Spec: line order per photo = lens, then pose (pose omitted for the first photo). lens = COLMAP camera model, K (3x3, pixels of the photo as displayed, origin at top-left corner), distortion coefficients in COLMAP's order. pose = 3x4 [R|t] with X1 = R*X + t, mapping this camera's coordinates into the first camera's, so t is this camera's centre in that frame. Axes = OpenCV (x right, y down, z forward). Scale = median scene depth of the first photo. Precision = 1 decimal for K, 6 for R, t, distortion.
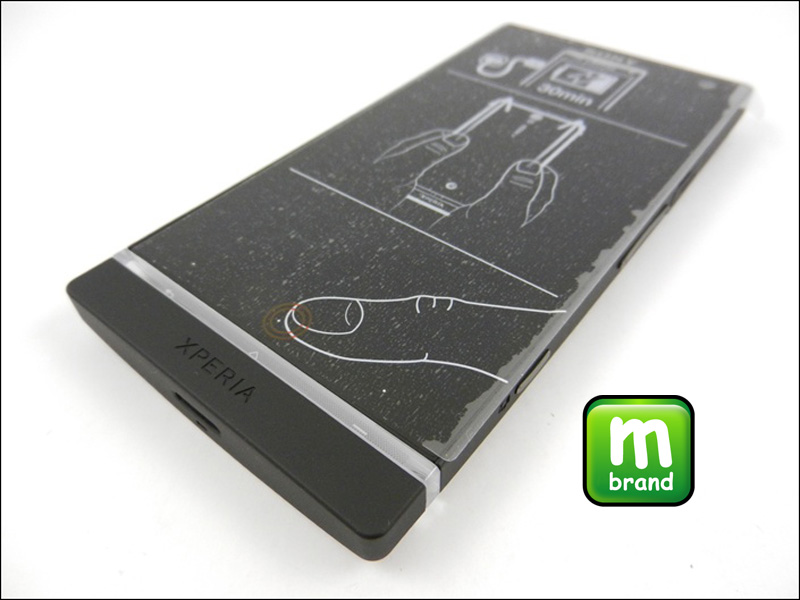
lens RADIAL K [[583.9, 0, 399.0], [0, 583.9, 304.6], [0, 0, 1]] dist [-0.003499, -0.007896]
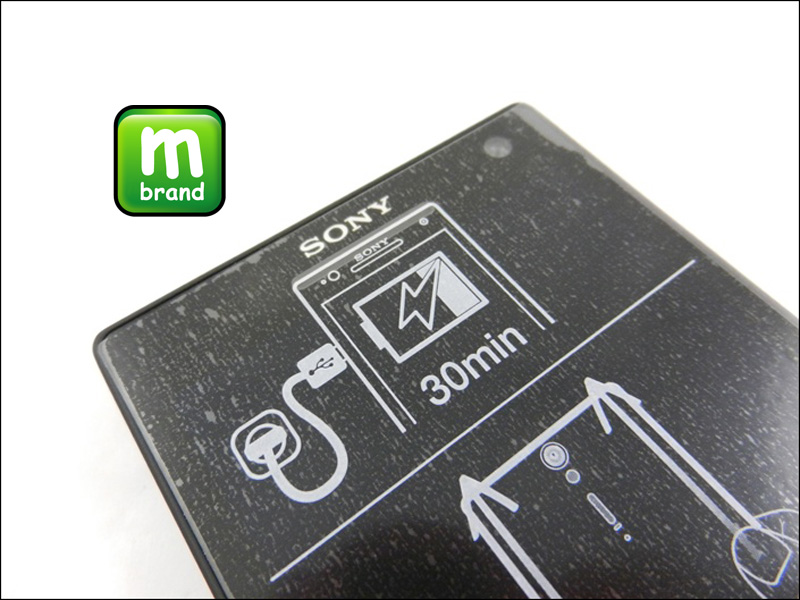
lens RADIAL K [[583.9, 0, 401.5], [0, 583.9, 299.7], [0, 0, 1]] dist [-0.003499, -0.007896]
pose [[0.257318, -0.815482, 0.518437, 0.077948], [0.718072, 0.520384, 0.462140, -0.818544], [-0.646653, 0.253358, 0.719479, 0.850664]]
